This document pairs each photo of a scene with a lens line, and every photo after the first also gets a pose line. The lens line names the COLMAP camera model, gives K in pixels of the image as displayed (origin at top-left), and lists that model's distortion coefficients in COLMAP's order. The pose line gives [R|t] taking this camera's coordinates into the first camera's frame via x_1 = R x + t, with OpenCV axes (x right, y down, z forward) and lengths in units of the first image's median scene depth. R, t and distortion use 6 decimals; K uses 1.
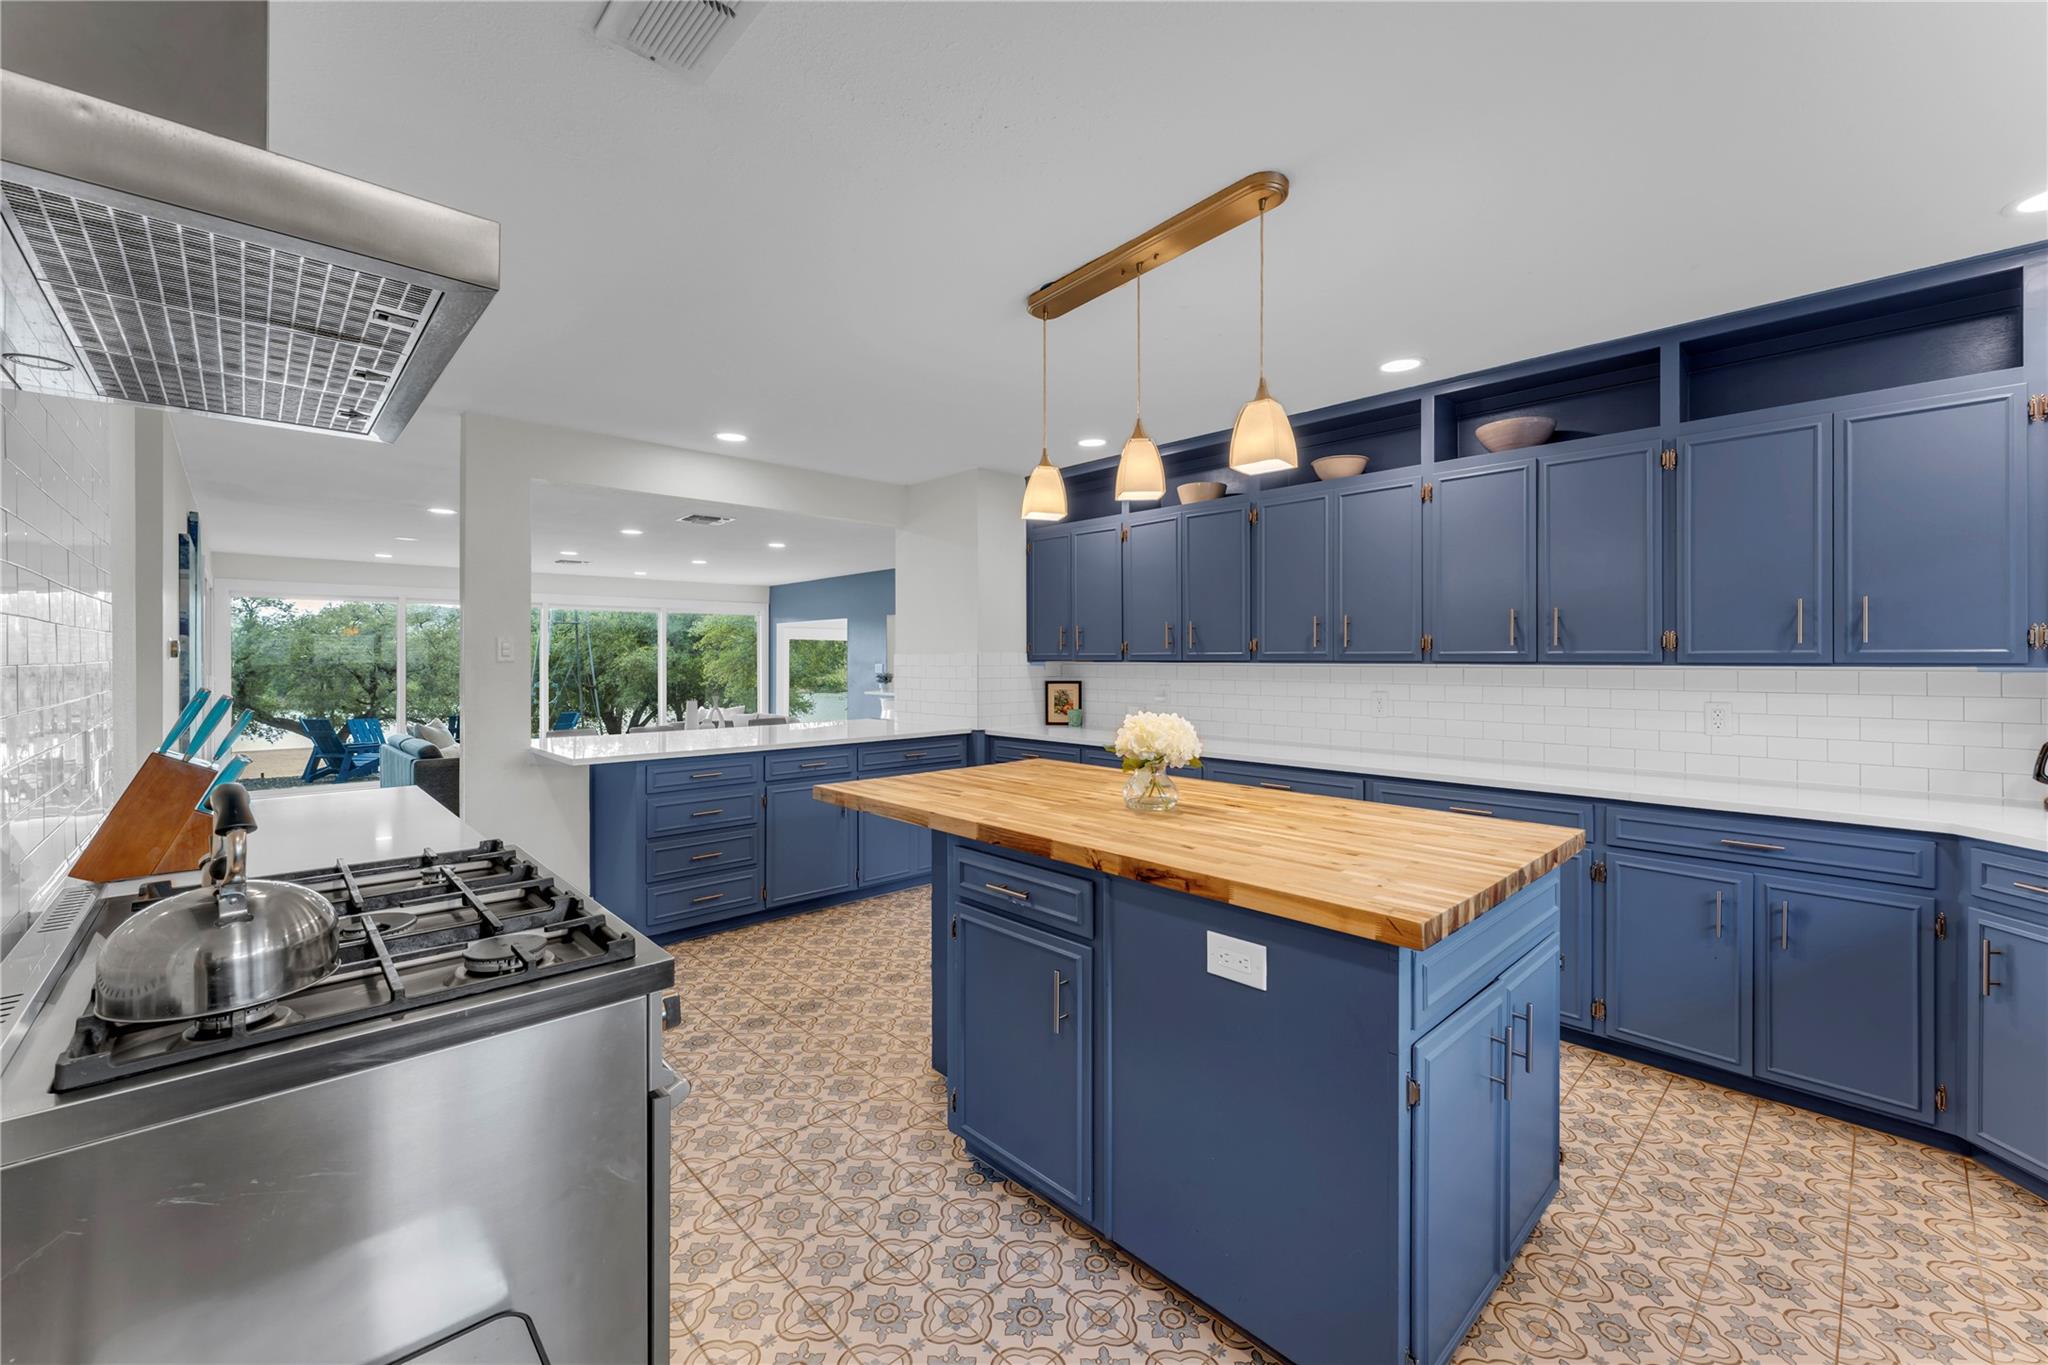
lens RADIAL K [[832.3, 0, 1024.0], [0, 832.3, 663.3], [0, 0, 1]] dist [0.001876, -0.000154]
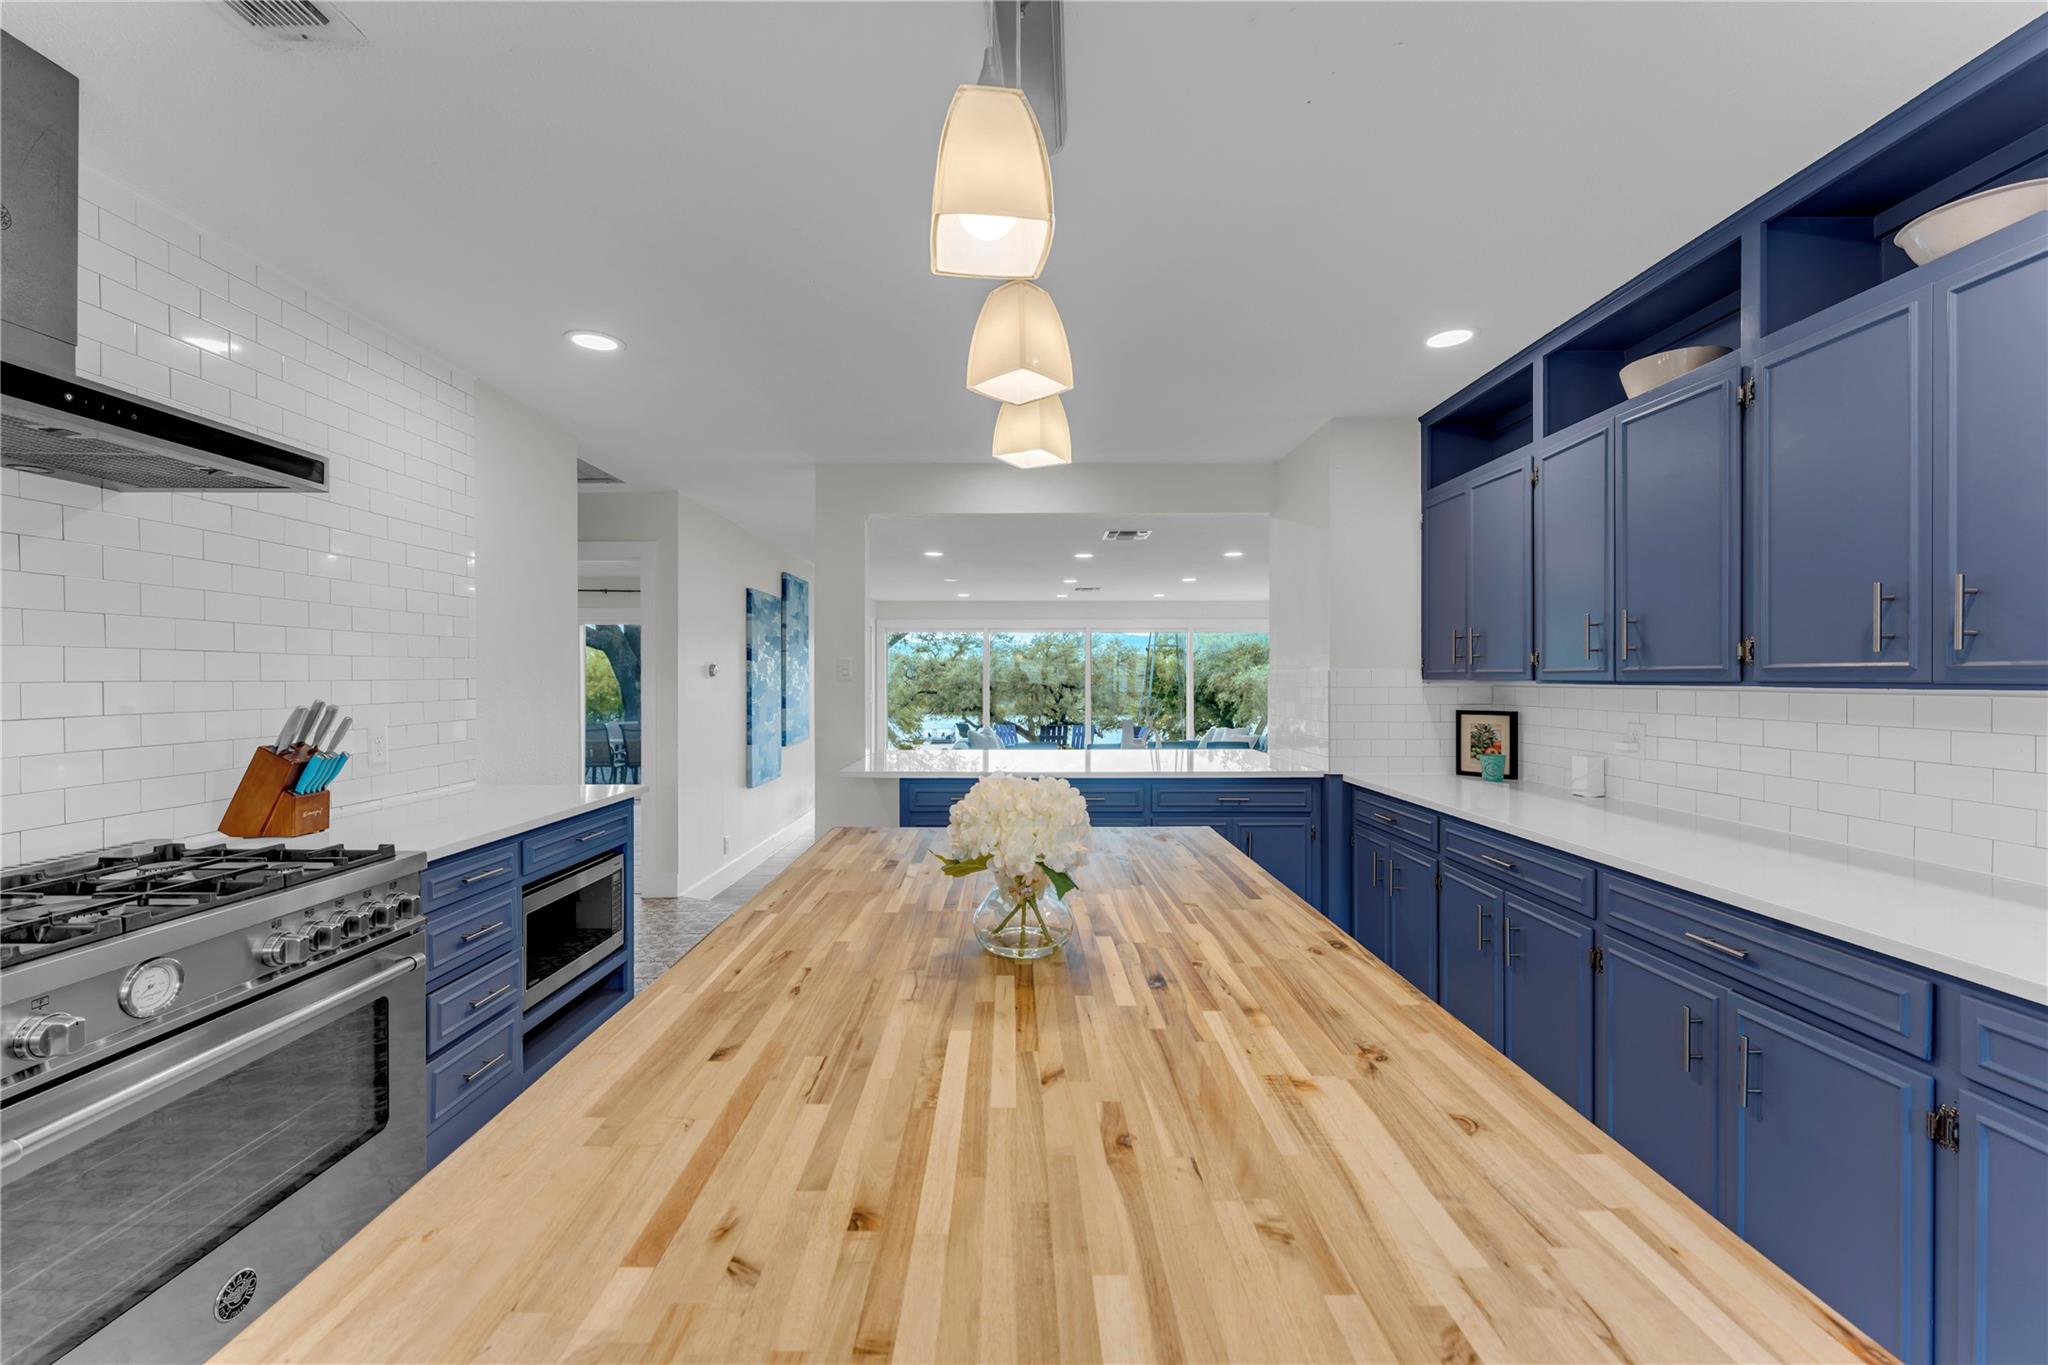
lens RADIAL K [[815.8, 0, 1019.2], [0, 815.8, 676.1], [0, 0, 1]] dist [-0.002202, -0.000150]
pose [[0.728485, -0.001139, -0.685060, 0.102467], [-0.003613, 0.999978, -0.005504, -0.000783], [0.685052, 0.006484, 0.728465, 0.122557]]
